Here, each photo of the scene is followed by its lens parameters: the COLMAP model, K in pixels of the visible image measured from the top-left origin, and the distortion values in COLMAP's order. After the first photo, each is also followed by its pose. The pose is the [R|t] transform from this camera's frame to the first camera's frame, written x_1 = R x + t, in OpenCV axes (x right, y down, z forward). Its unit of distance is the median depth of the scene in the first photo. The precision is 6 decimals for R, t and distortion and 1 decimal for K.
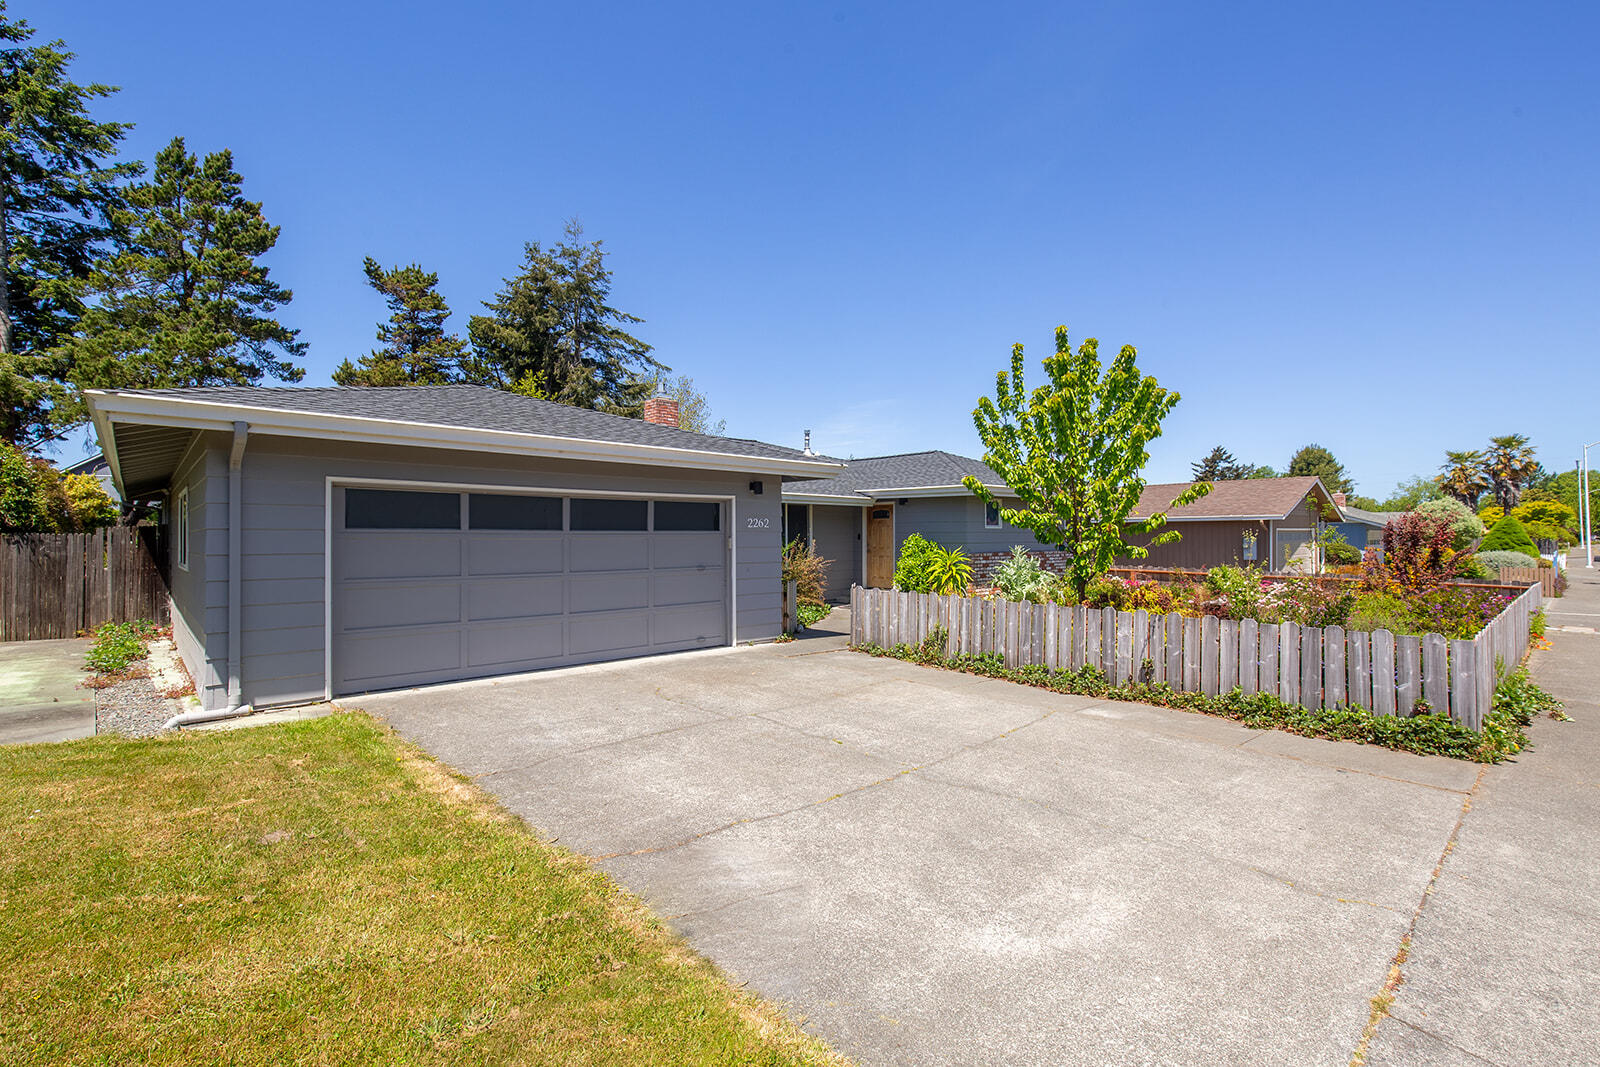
lens RADIAL K [[737.0, 0, 802.0], [0, 737.0, 550.8], [0, 0, 1]] dist [0.002032, 0.000173]
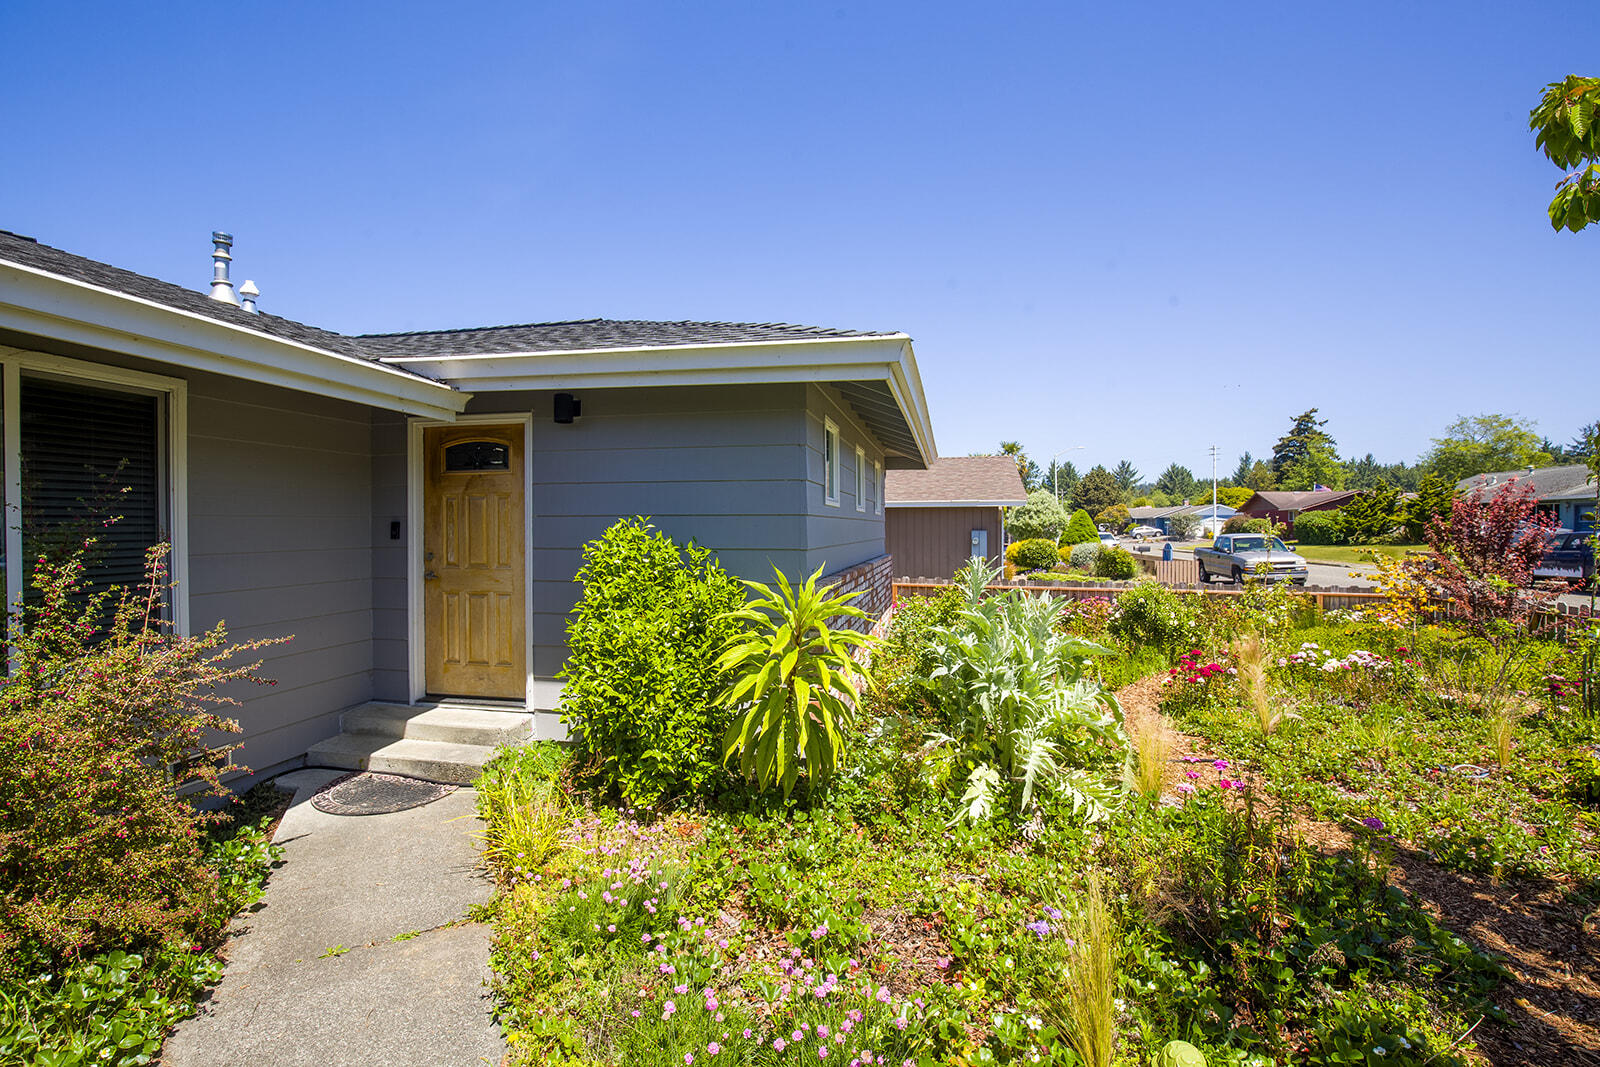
lens RADIAL K [[737.0, 0, 802.0], [0, 737.0, 550.8], [0, 0, 1]] dist [0.002032, 0.000173]
pose [[0.828836, -0.015772, 0.559269, 0.048677], [0.008235, 0.999838, 0.015992, -0.013971], [-0.559431, -0.008650, 0.828832, 0.695557]]
